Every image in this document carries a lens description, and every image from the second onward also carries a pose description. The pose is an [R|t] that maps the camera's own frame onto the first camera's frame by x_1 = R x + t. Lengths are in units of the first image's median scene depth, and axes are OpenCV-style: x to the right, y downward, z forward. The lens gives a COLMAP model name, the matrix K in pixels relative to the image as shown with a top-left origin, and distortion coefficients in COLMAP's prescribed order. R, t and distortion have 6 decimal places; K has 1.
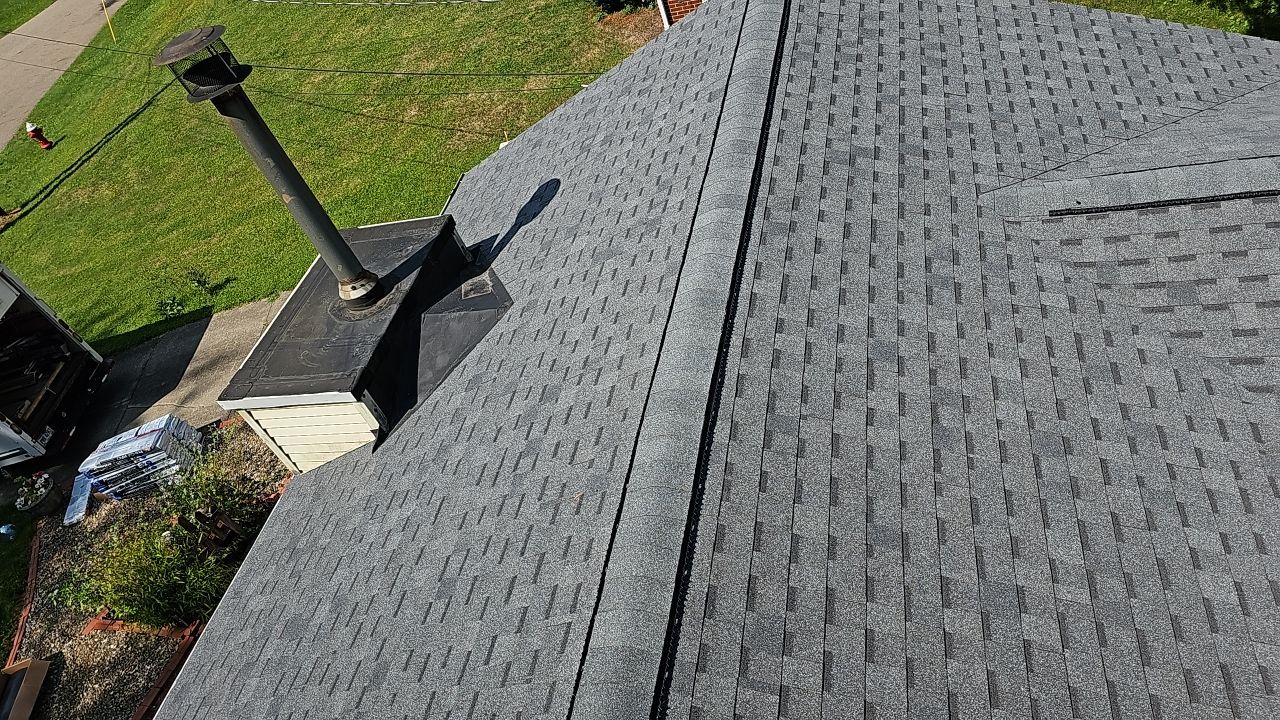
lens RADIAL K [[859.4, 0, 639.3], [0, 859.4, 351.7], [0, 0, 1]] dist [0.090528, -0.099126]
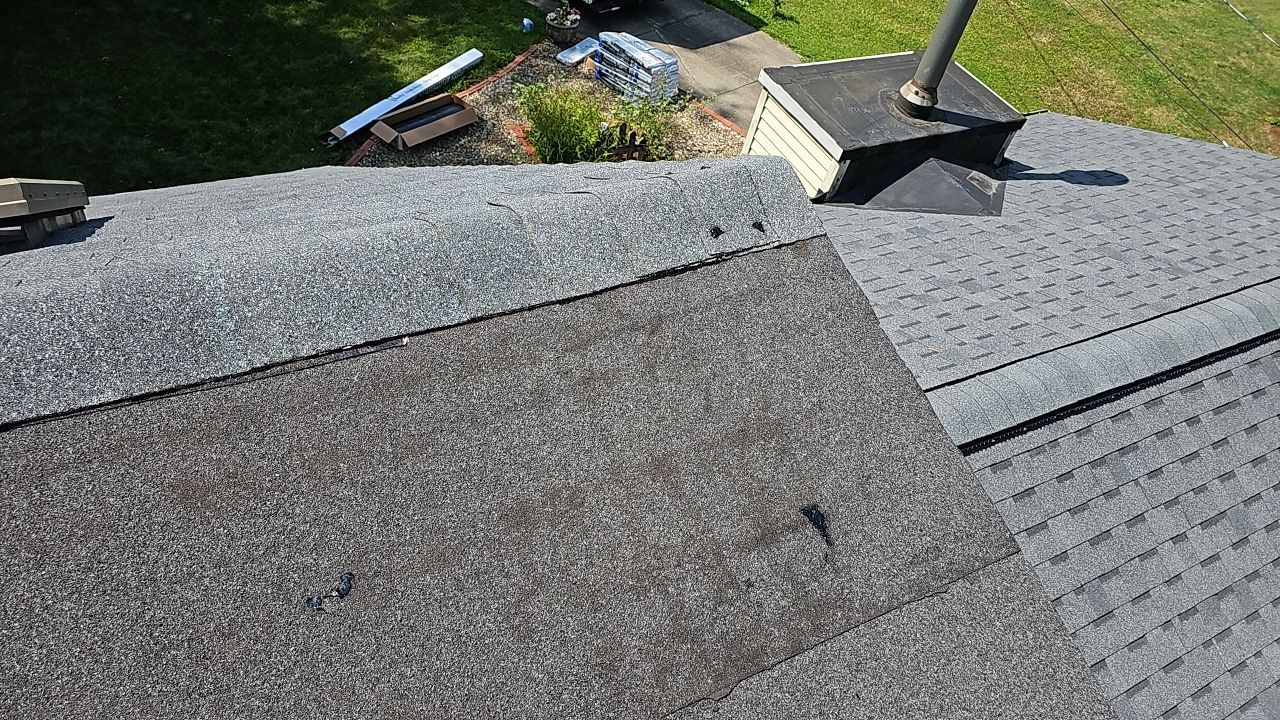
lens RADIAL K [[863.9, 0, 642.1], [0, 863.9, 364.7], [0, 0, 1]] dist [0.080971, -0.084499]
pose [[0.541539, 0.813702, -0.211243, -0.016209], [-0.779285, 0.580147, 0.236948, 0.158391], [0.315357, 0.036302, 0.948278, -0.139680]]
